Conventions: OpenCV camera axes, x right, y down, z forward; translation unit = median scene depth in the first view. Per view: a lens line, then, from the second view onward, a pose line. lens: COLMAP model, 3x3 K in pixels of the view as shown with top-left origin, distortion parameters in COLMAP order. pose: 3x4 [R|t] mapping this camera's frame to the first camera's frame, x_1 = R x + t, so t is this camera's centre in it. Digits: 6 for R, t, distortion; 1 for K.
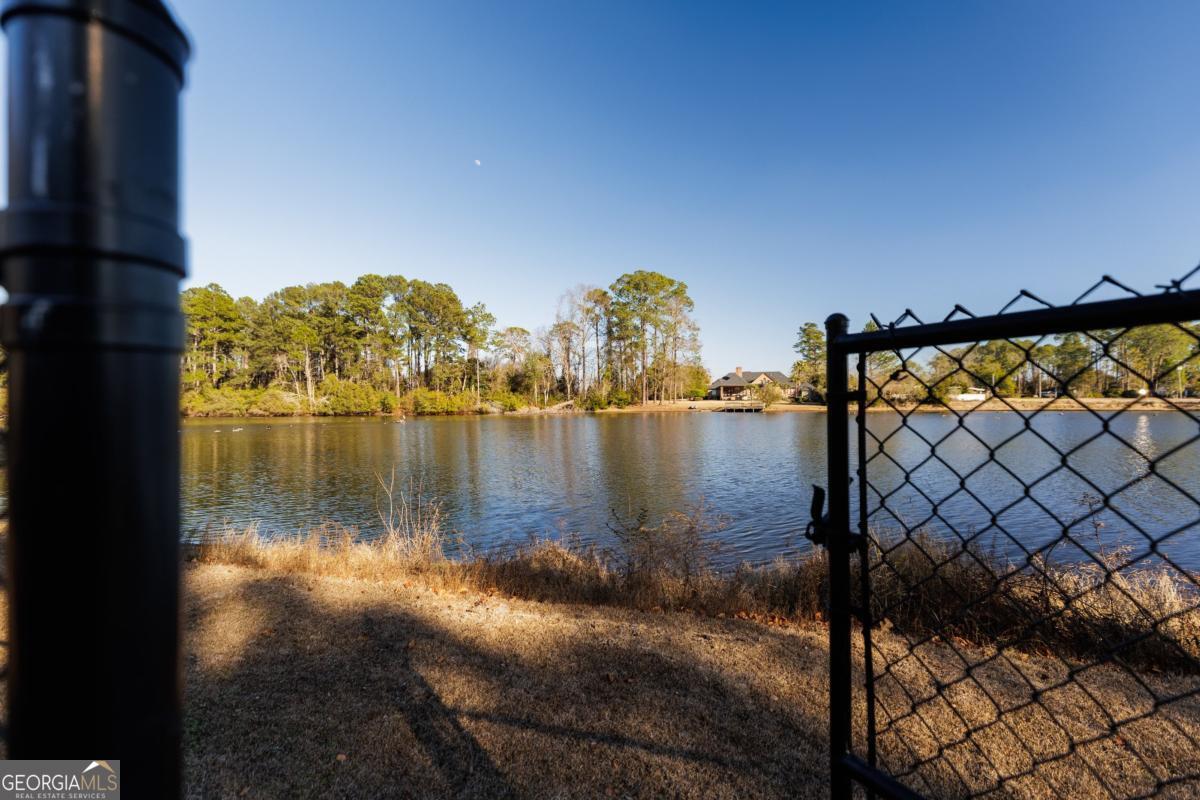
lens RADIAL K [[544.8, 0, 590.1], [0, 544.8, 400.2], [0, 0, 1]] dist [-0.001674, 0.000507]
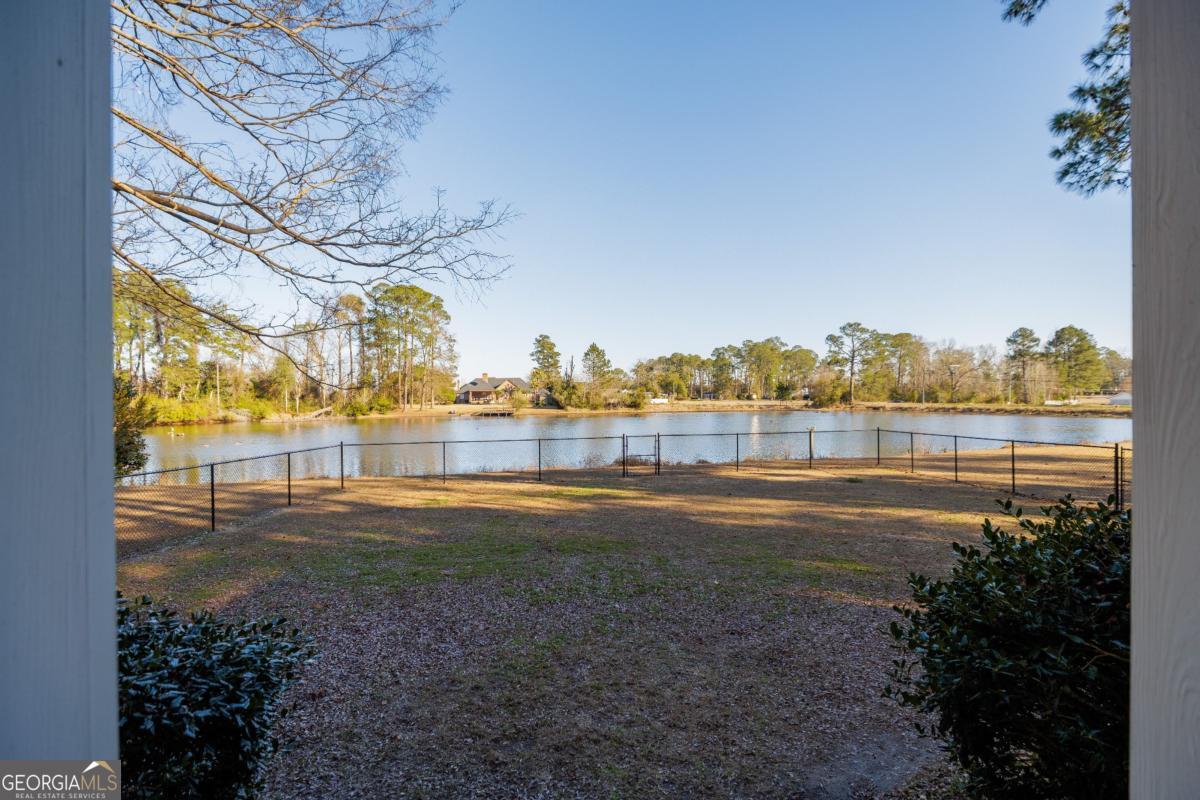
lens RADIAL K [[544.8, 0, 600.5], [0, 544.8, 396.0], [0, 0, 1]] dist [-0.001674, 0.000507]
pose [[0.877242, 0.001098, 0.480048, -0.070441], [0.001985, 0.999981, -0.005915, -0.011550], [-0.480045, 0.006142, 0.877222, -0.106052]]
